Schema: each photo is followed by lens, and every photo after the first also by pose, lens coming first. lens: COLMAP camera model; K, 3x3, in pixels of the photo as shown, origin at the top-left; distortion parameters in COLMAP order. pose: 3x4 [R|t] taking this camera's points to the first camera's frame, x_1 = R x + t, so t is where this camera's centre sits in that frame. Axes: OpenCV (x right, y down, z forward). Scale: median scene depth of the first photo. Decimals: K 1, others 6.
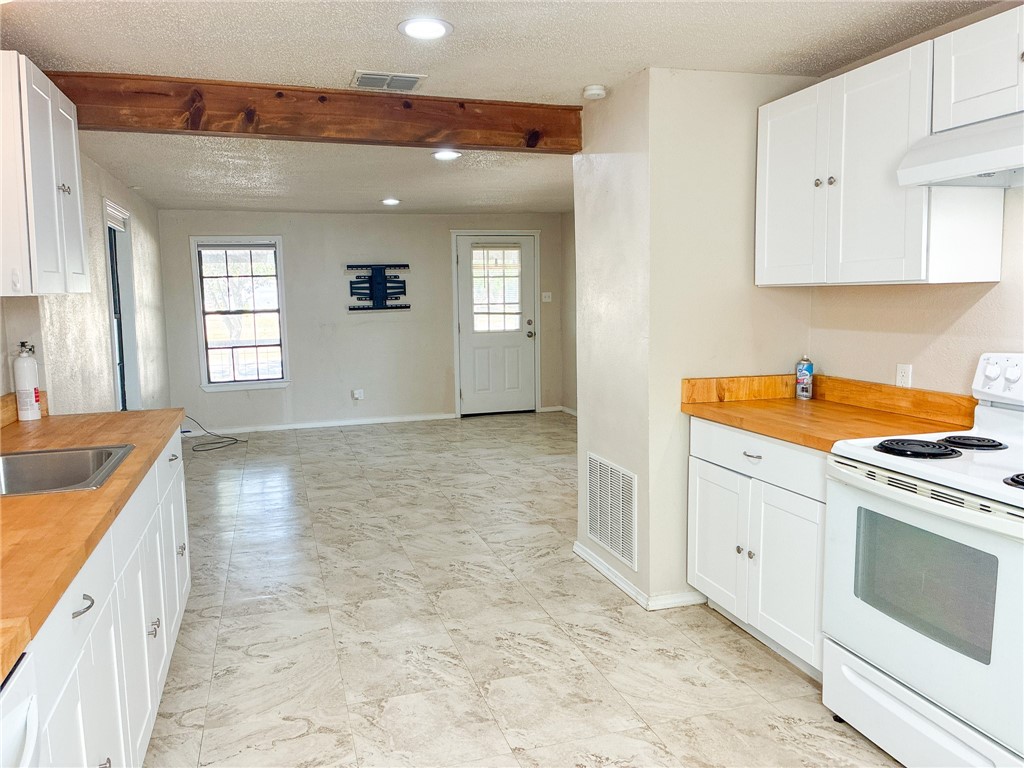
lens RADIAL K [[779.7, 0, 512.0], [0, 779.7, 384.0], [0, 0, 1]] dist [0.082143, -0.108505]
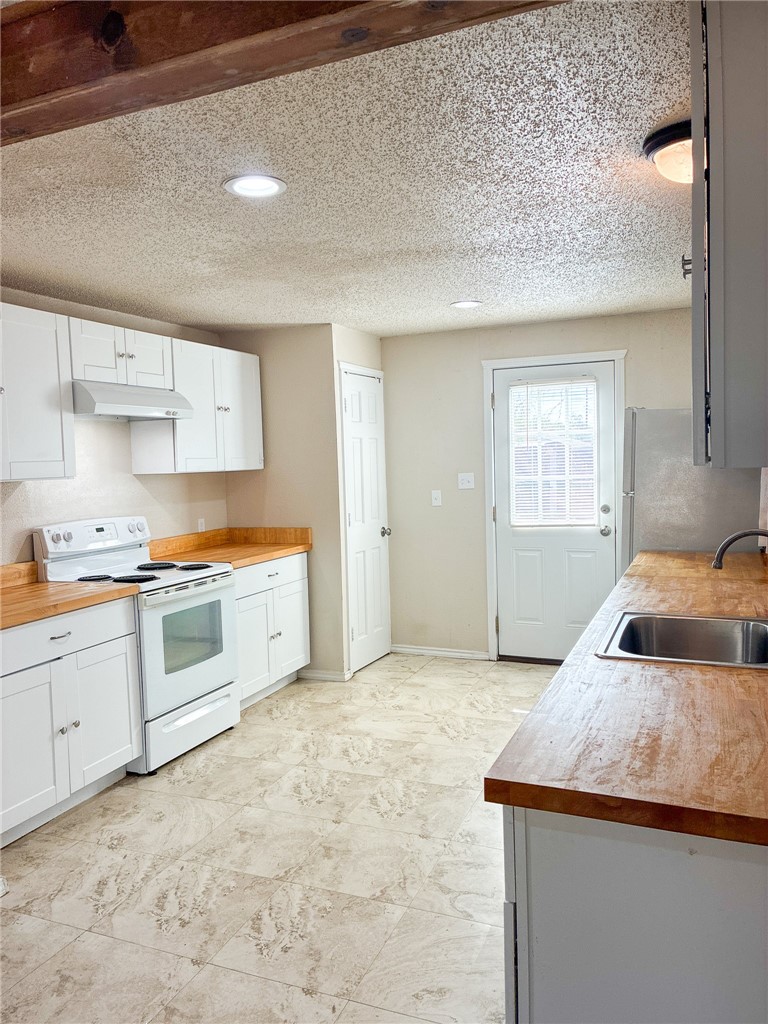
lens RADIAL K [[779.7, 0, 384.0], [0, 779.7, 512.0], [0, 0, 1]] dist [0.082143, -0.108505]
pose [[-0.772571, 0.002586, 0.634923, -0.751029], [0.120102, 0.982534, 0.142137, -0.183171], [-0.623466, 0.186066, -0.759388, 1.573233]]
